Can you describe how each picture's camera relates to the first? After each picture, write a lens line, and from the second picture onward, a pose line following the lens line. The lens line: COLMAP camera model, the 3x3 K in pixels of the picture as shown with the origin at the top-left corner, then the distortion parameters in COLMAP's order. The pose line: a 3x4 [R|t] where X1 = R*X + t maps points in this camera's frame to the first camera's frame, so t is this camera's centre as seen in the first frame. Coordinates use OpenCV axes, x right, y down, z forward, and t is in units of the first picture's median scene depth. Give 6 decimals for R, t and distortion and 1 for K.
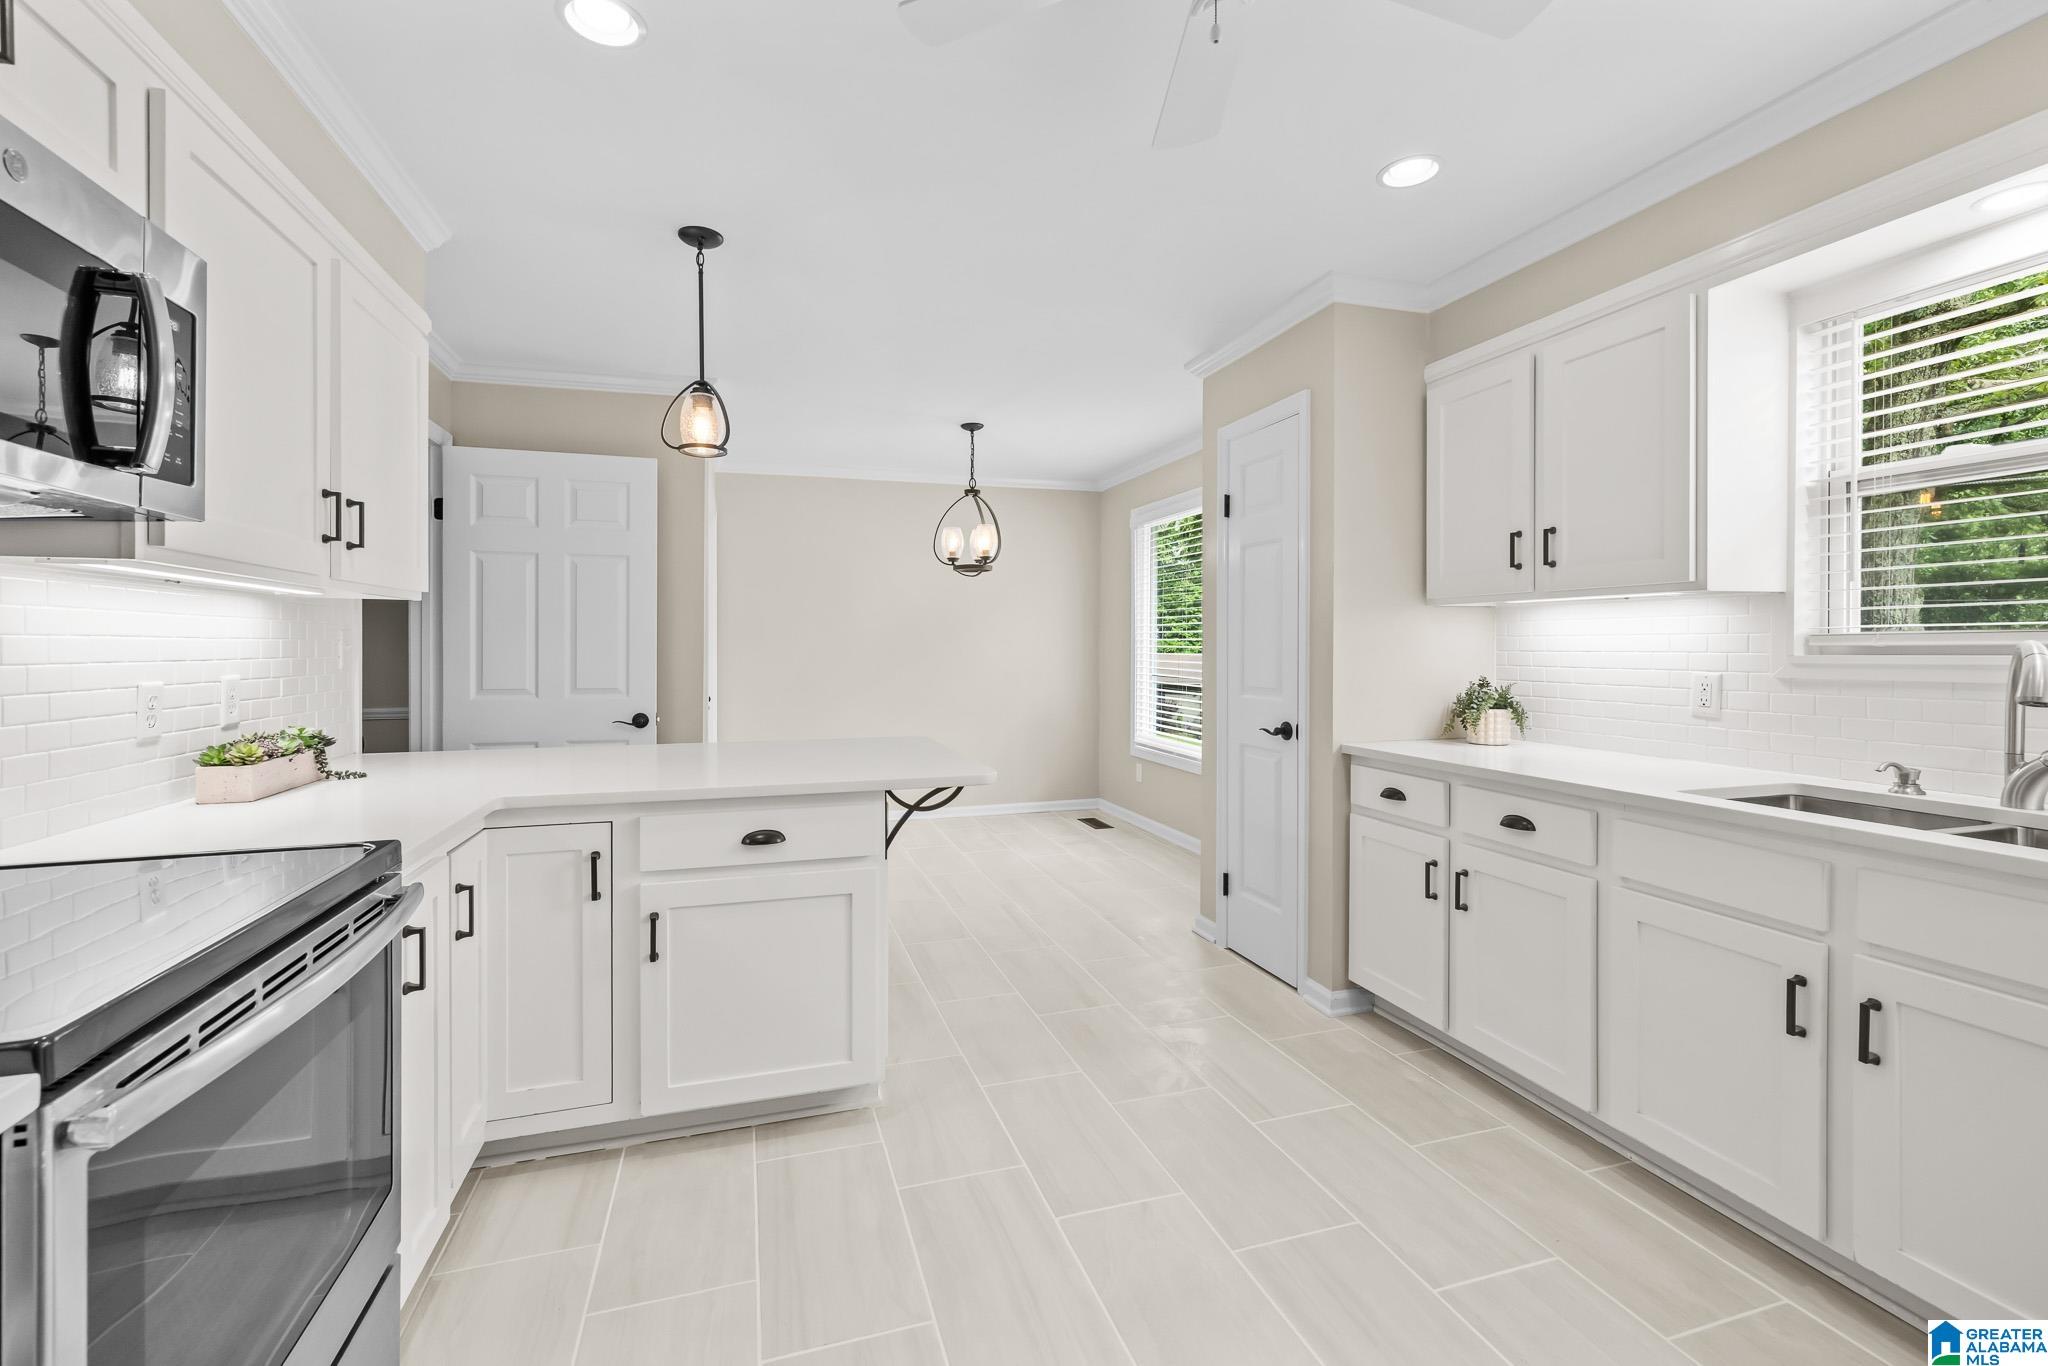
lens RADIAL K [[859.4, 0, 994.2], [0, 859.4, 652.4], [0, 0, 1]] dist [-0.000192, 0.000100]
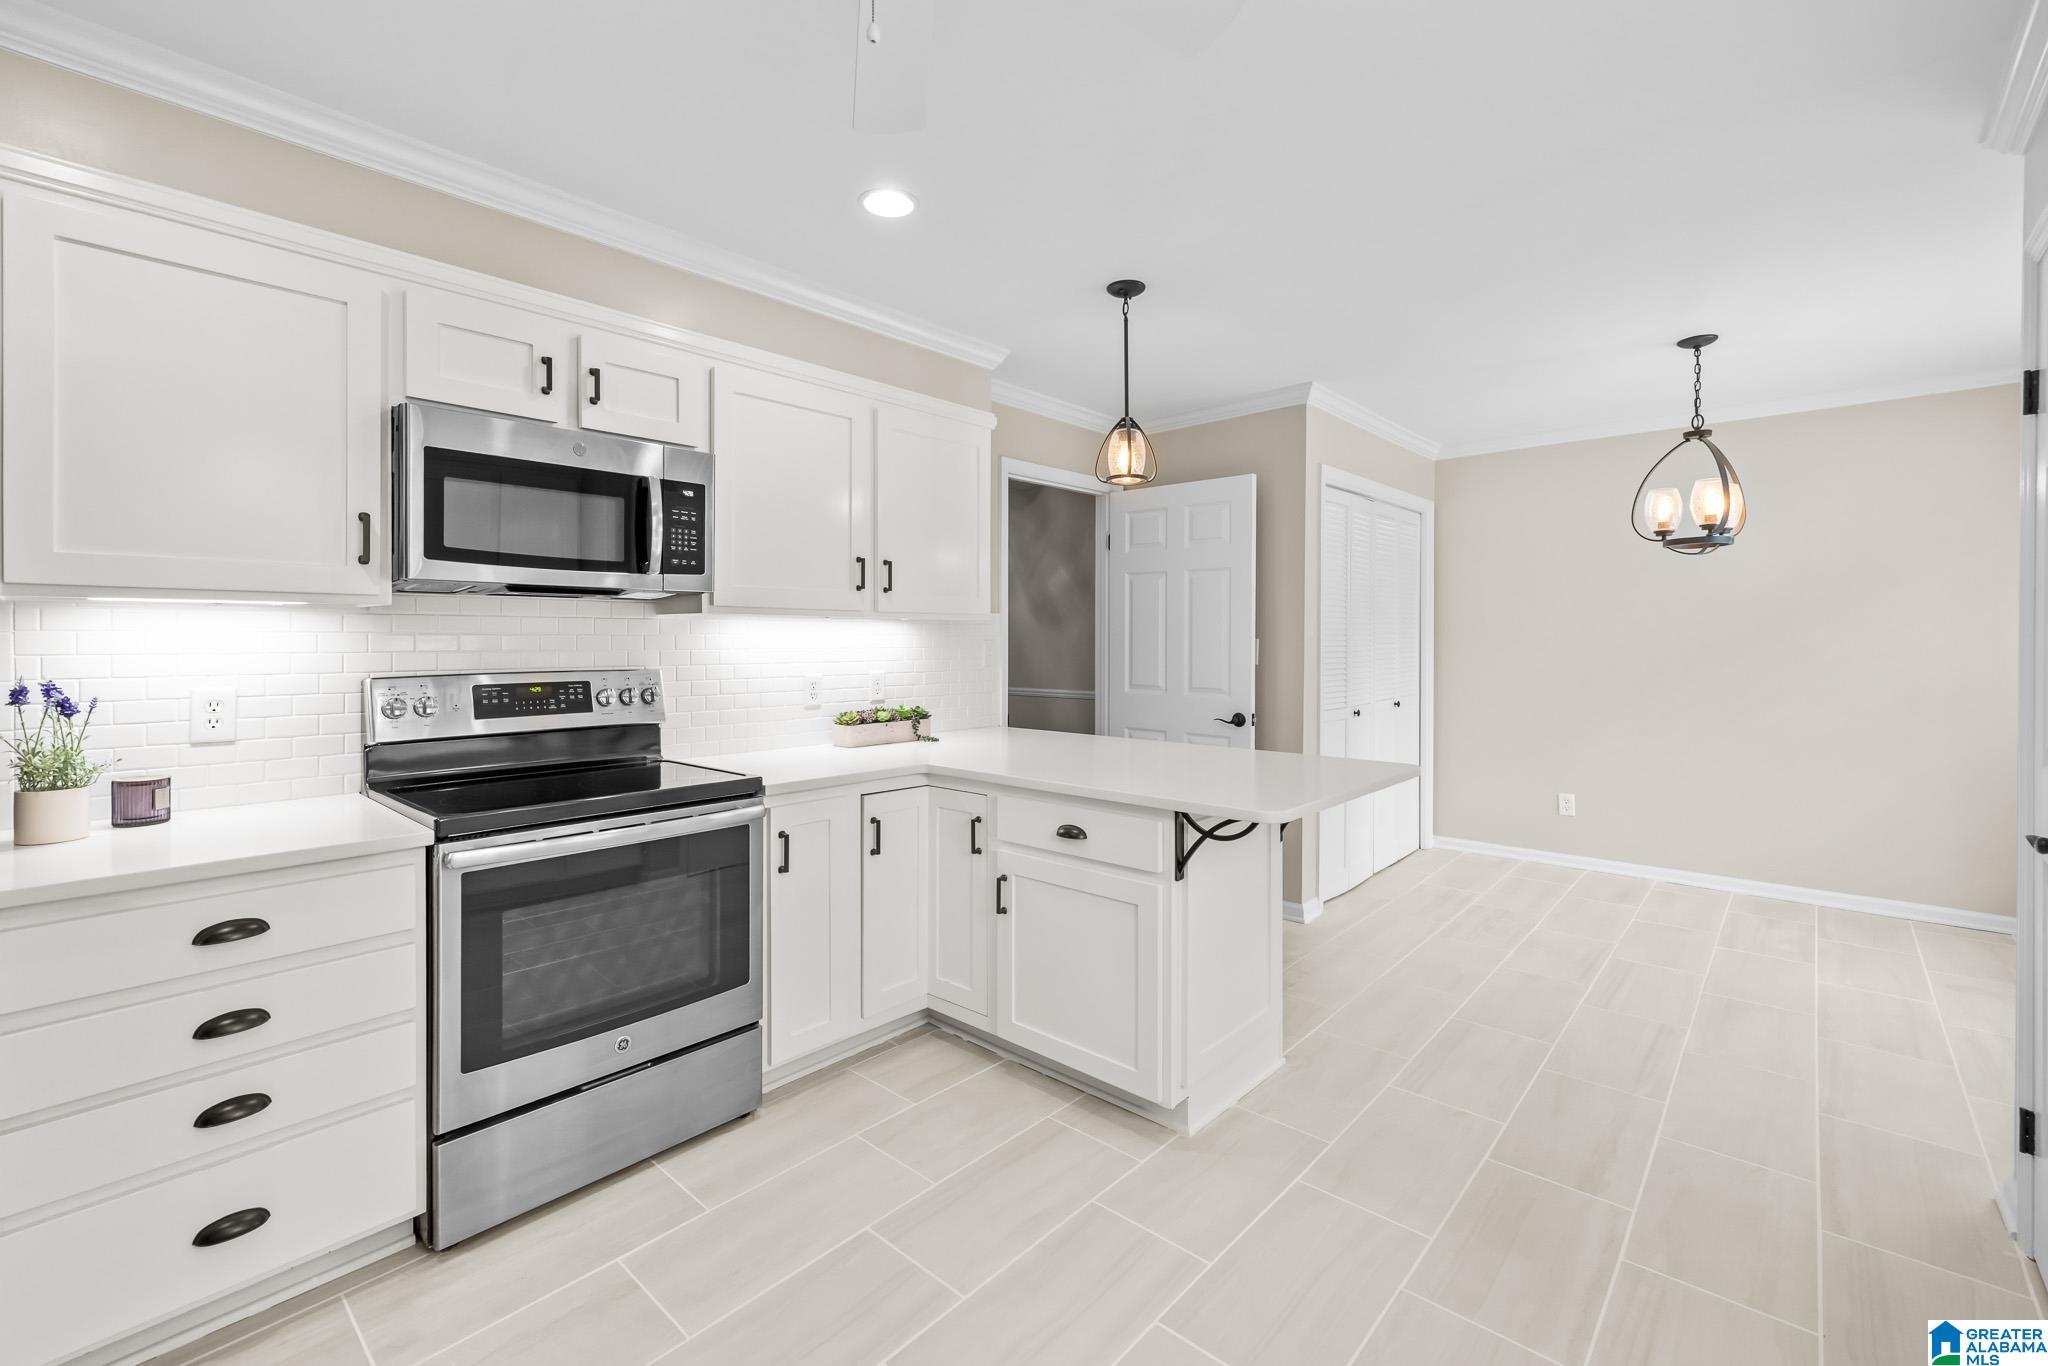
lens RADIAL K [[868.6, 0, 1020.5], [0, 868.6, 640.7], [0, 0, 1]] dist [-0.000122, 0.000041]
pose [[0.521332, 0.003164, -0.853348, 0.612946], [-0.006332, 0.999980, -0.000160, -0.029319], [0.853330, 0.005487, 0.521342, 0.333866]]
